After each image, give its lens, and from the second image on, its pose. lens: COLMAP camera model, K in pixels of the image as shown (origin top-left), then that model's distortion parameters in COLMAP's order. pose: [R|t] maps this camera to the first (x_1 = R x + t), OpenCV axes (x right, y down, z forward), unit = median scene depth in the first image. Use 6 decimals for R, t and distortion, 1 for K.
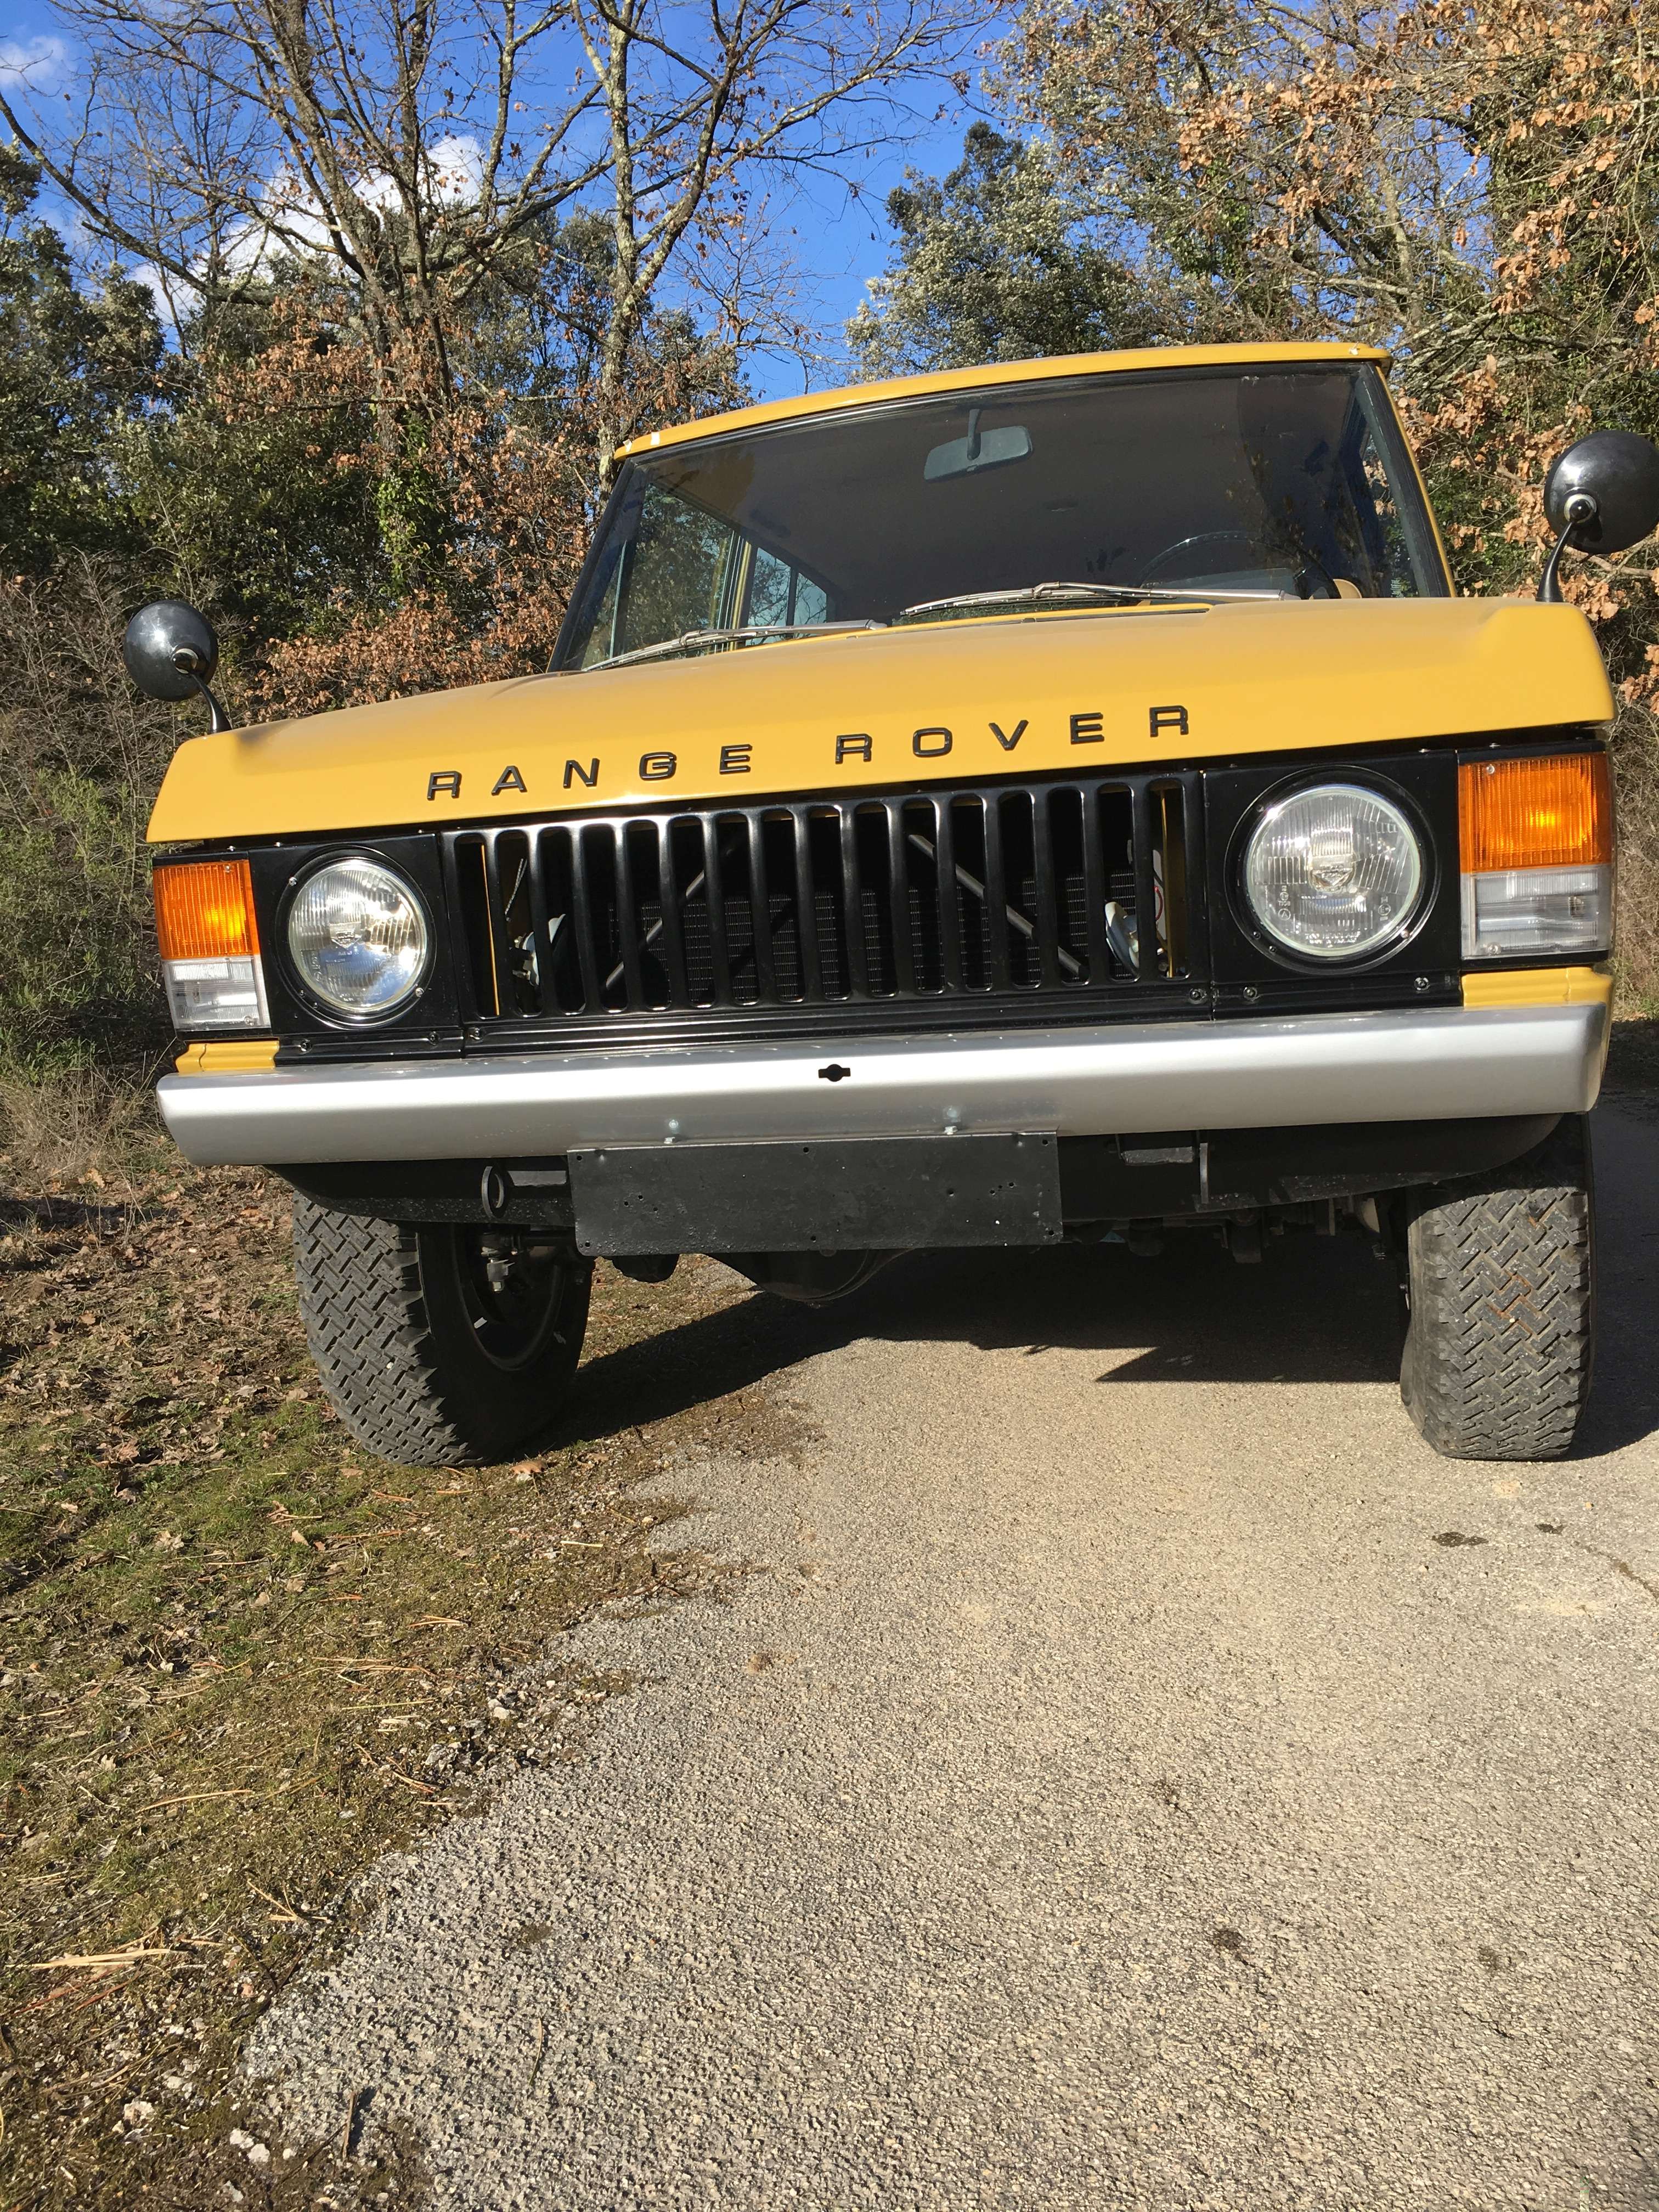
lens RADIAL K [[1866.2, 0, 829.5], [0, 1866.2, 1106.0], [0, 0, 1]] dist [0.073931, -0.060300]
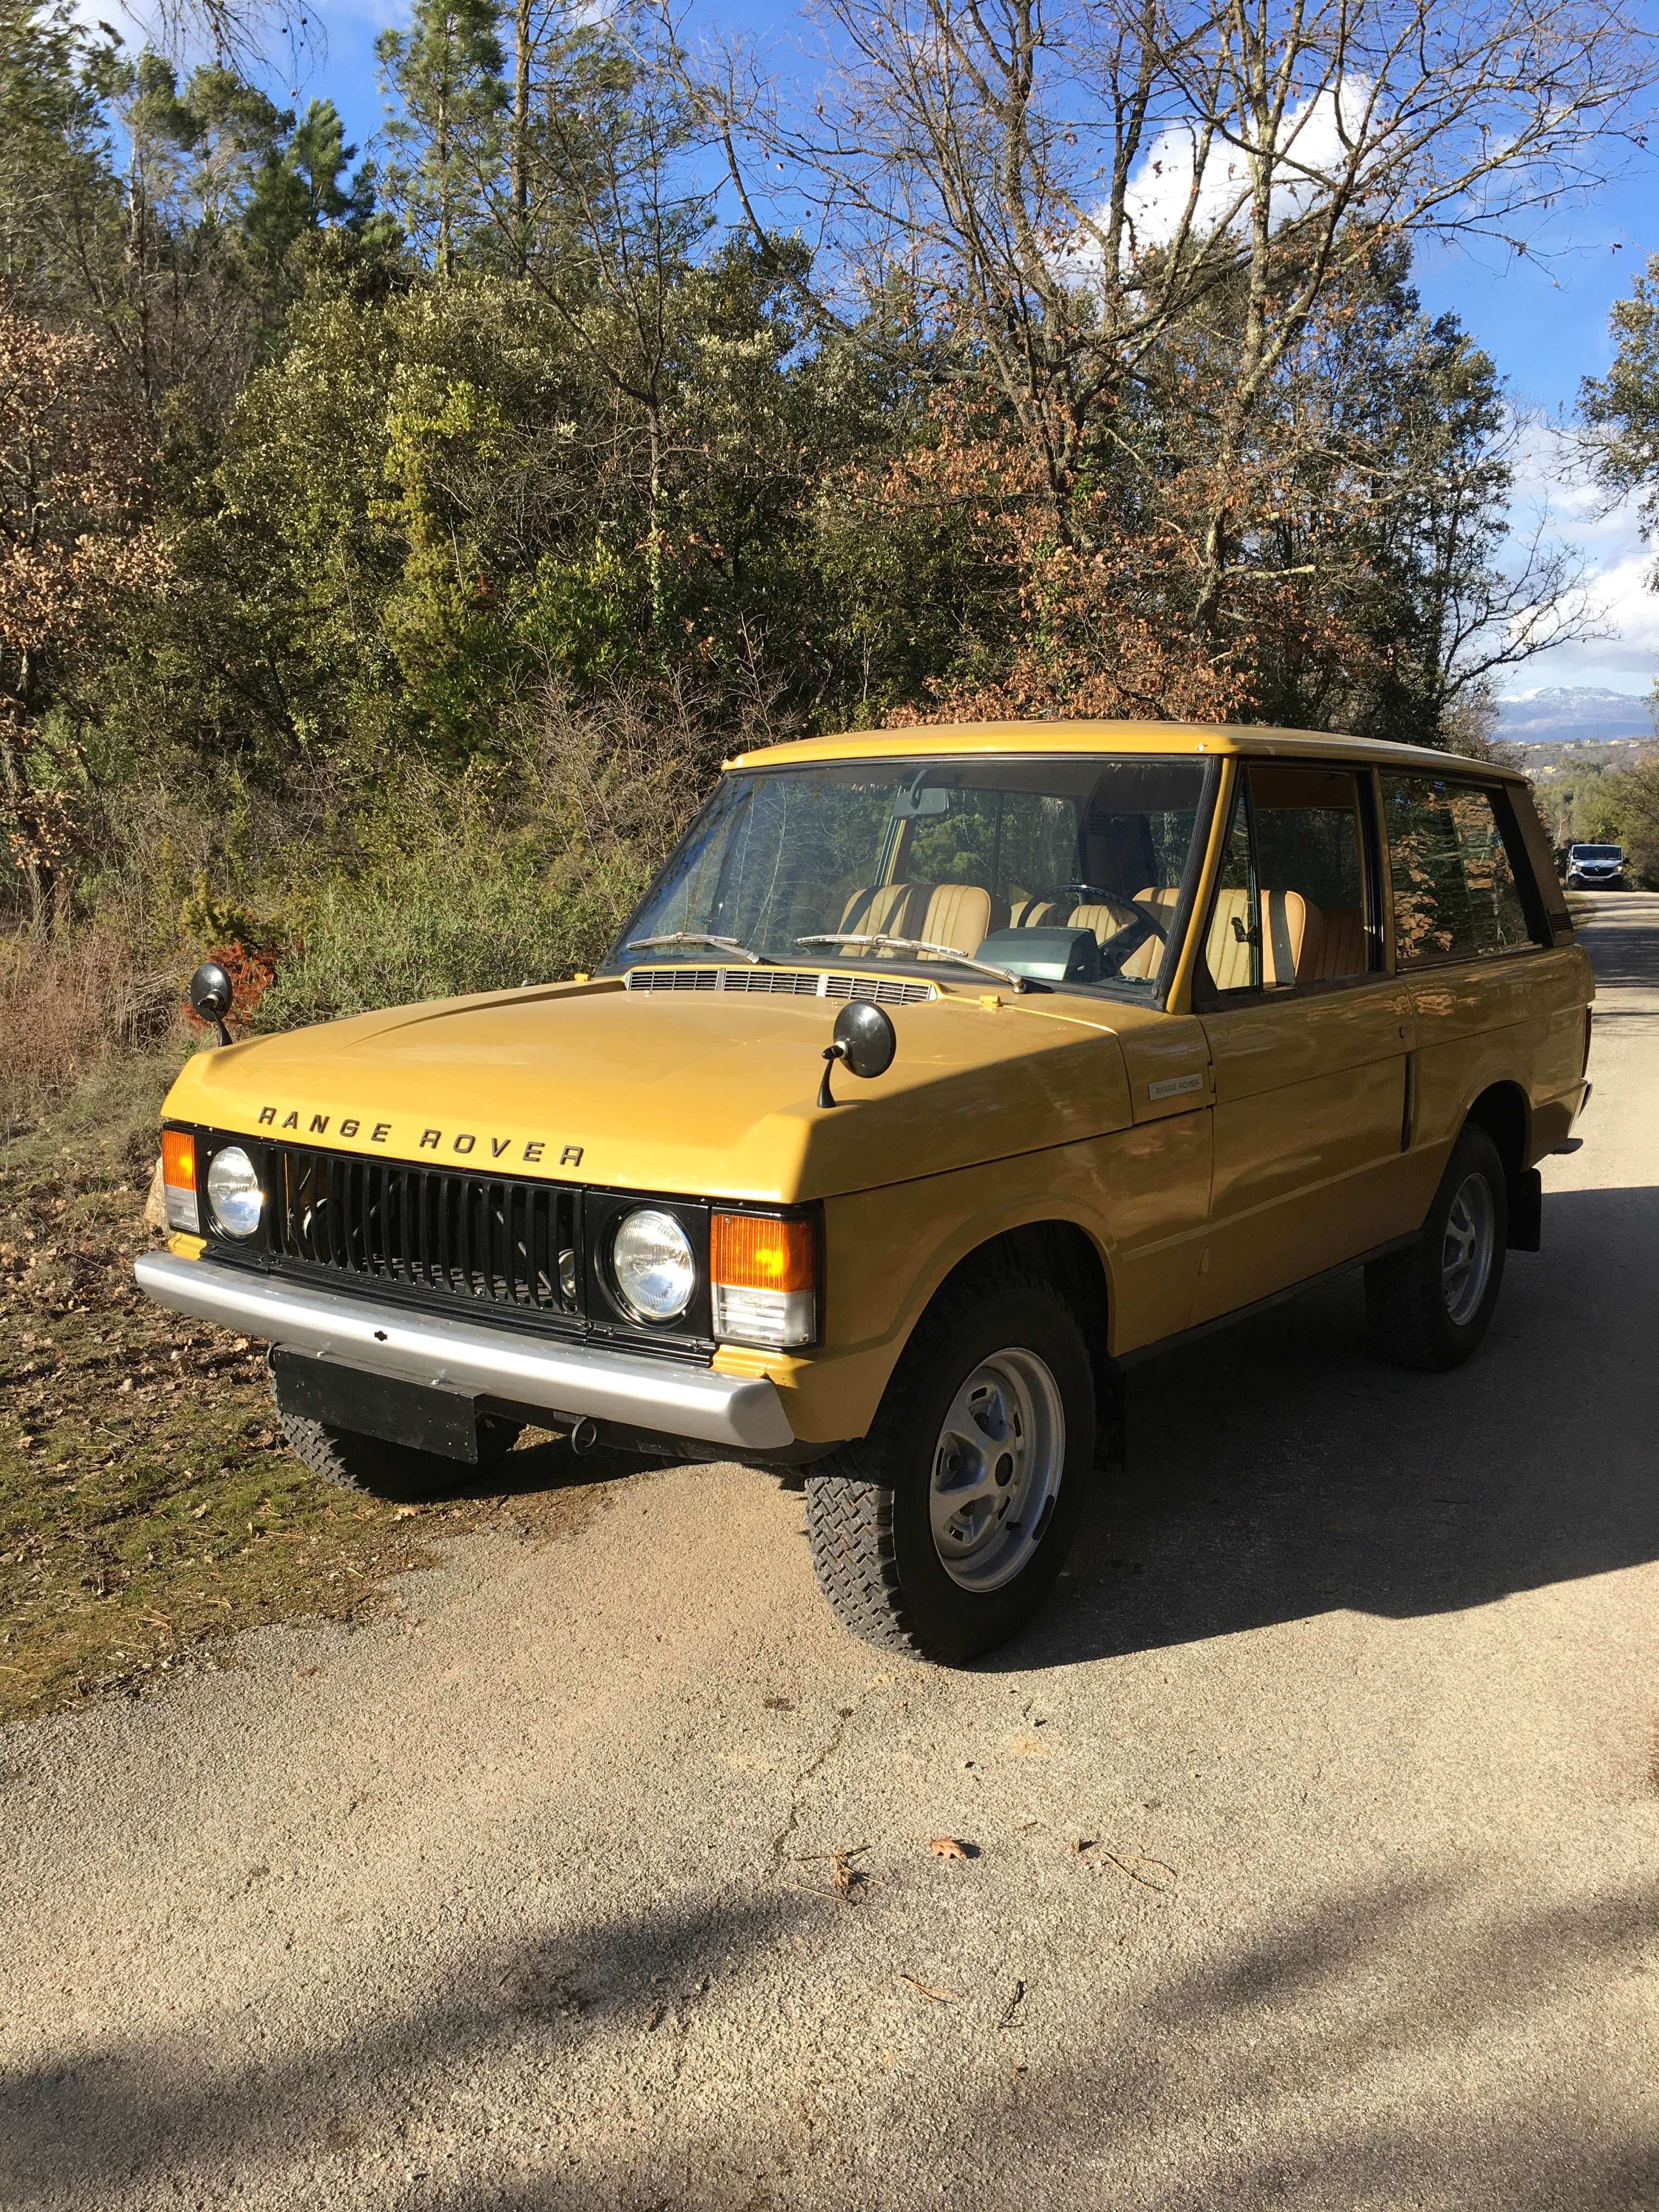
lens RADIAL K [[1866.2, 0, 829.5], [0, 1866.2, 1106.0], [0, 0, 1]] dist [0.073931, -0.060300]
pose [[0.907893, 0.126058, -0.399799, 0.902930], [-0.115795, 0.992022, 0.049831, -0.314237], [0.402891, 0.001053, 0.915247, -0.332273]]
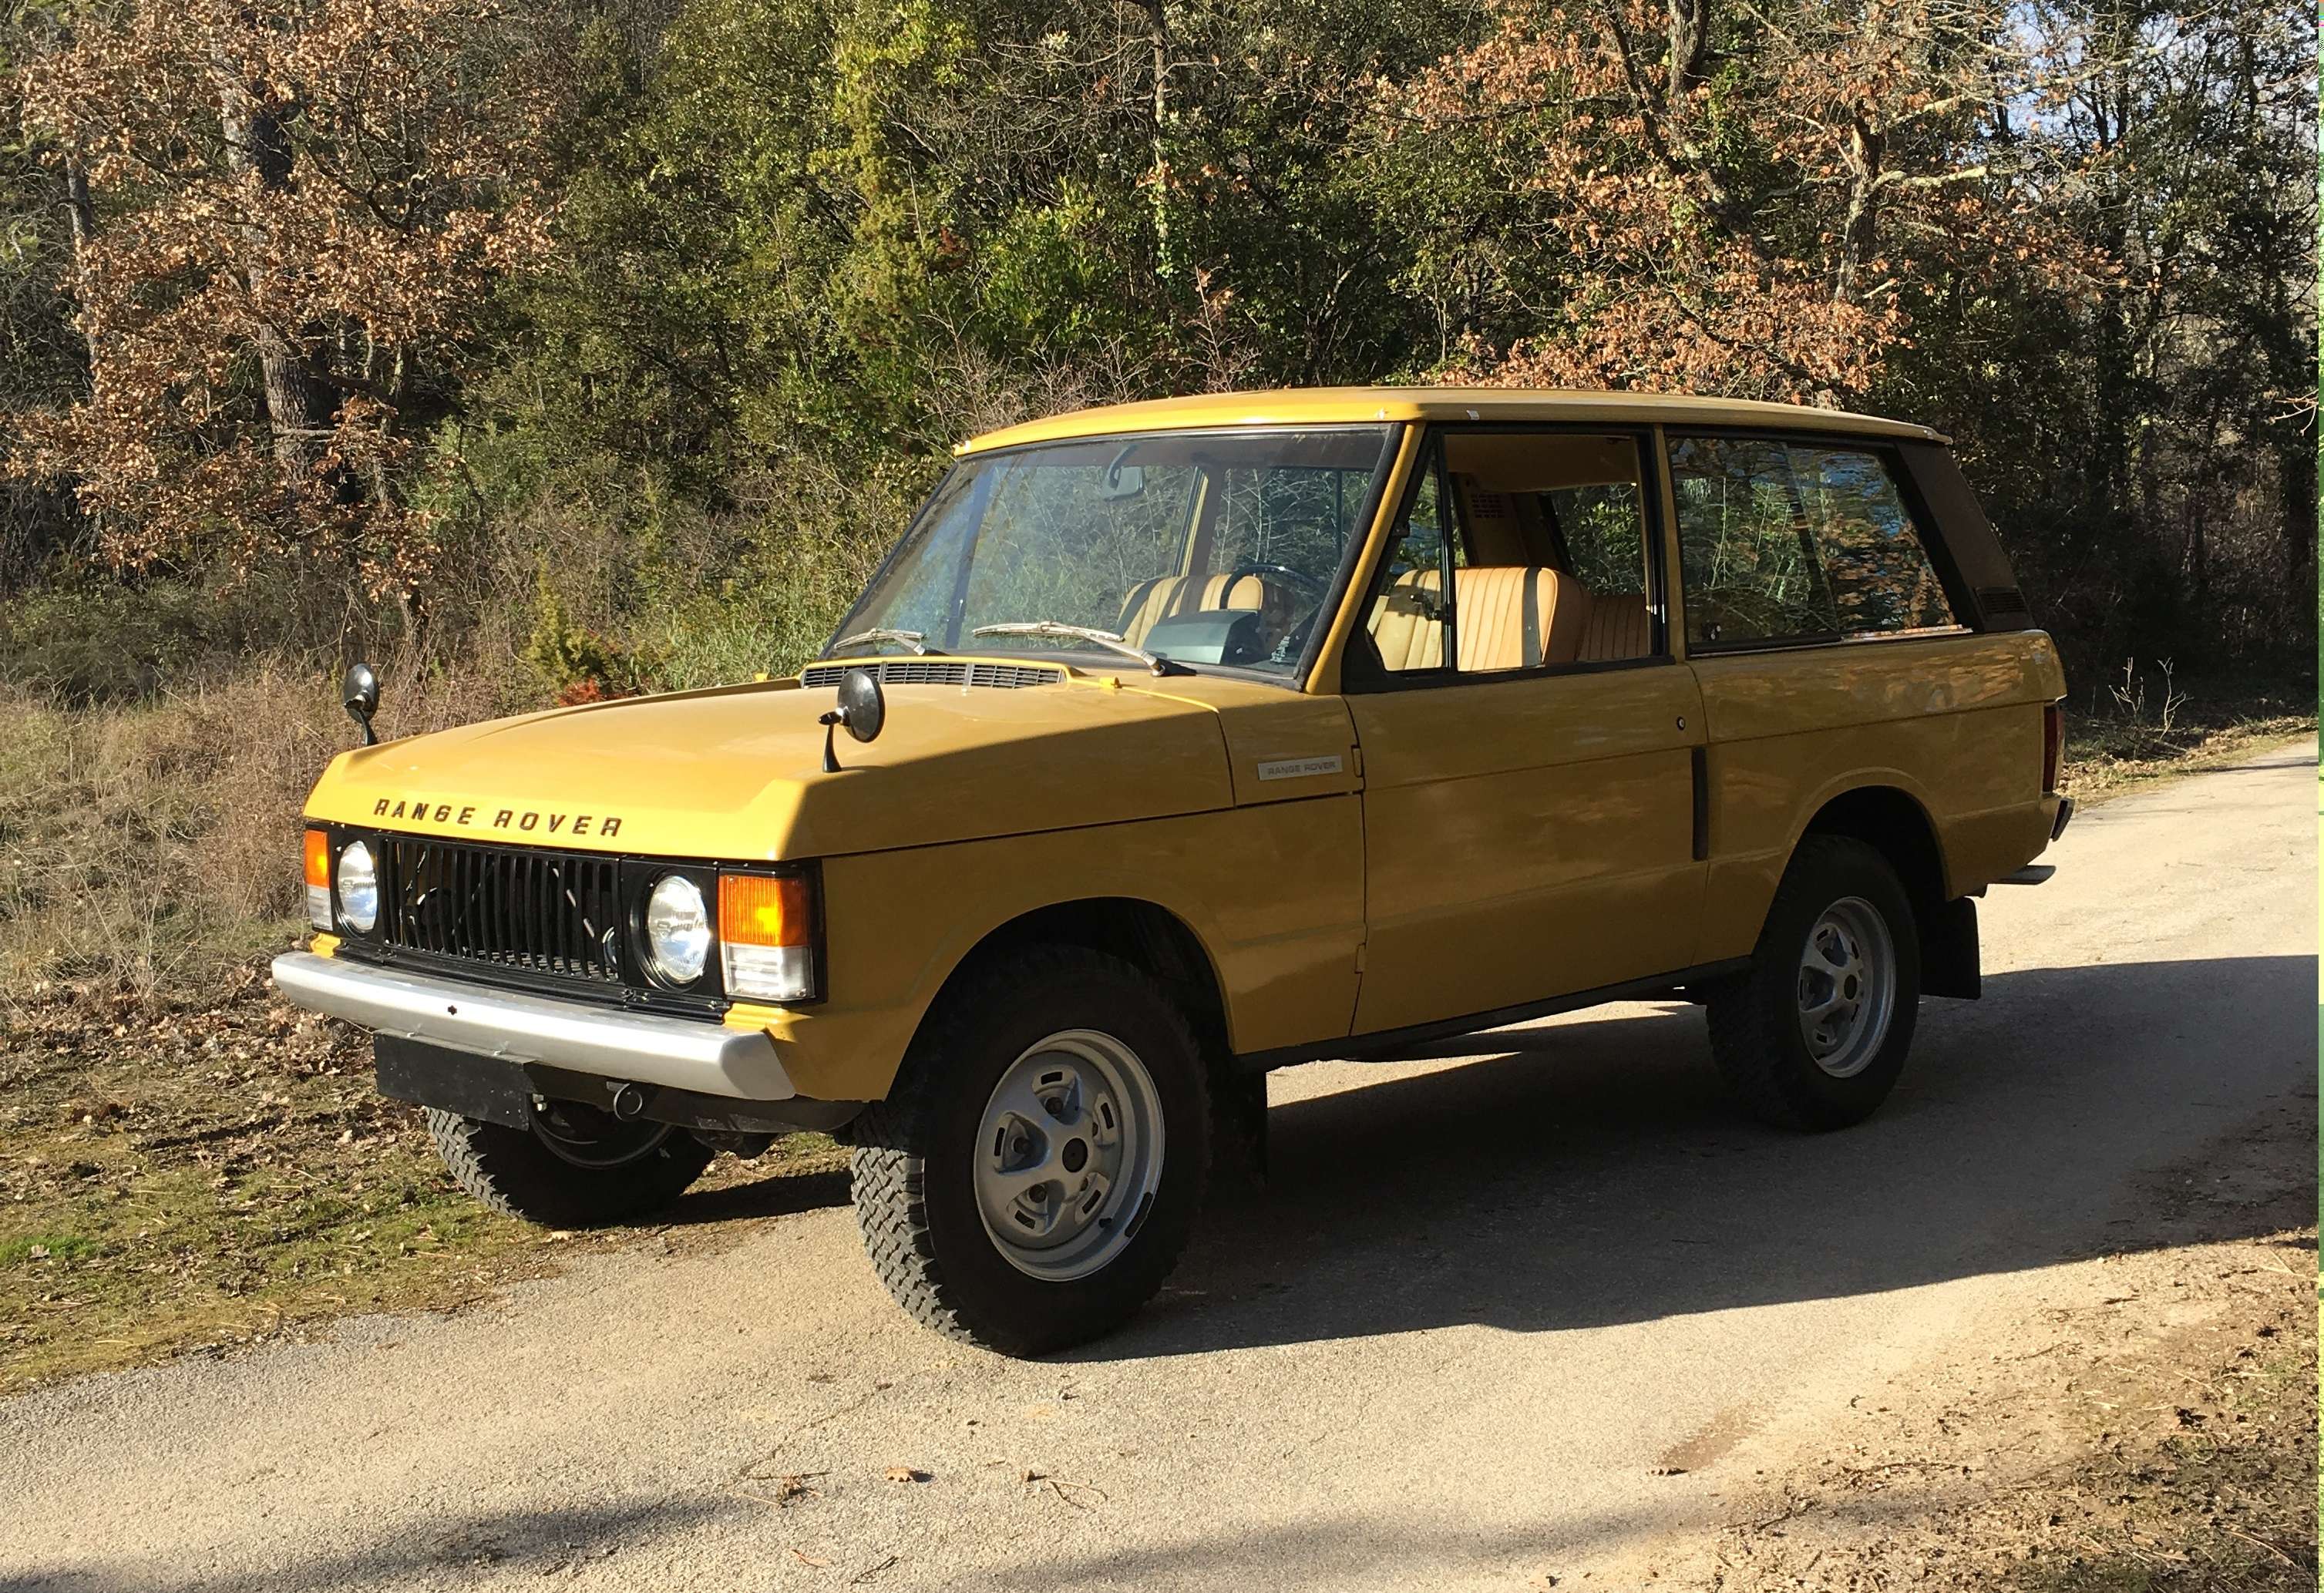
lens RADIAL K [[2613.9, 0, 1158.7], [0, 2613.9, 724.7], [0, 0, 1]] dist [0.059465, 0.012545]
pose [[0.835370, 0.079052, -0.543974, 1.639531], [-0.100440, 0.994896, -0.009662, -0.286299], [0.540434, 0.062708, 0.839046, -0.615100]]
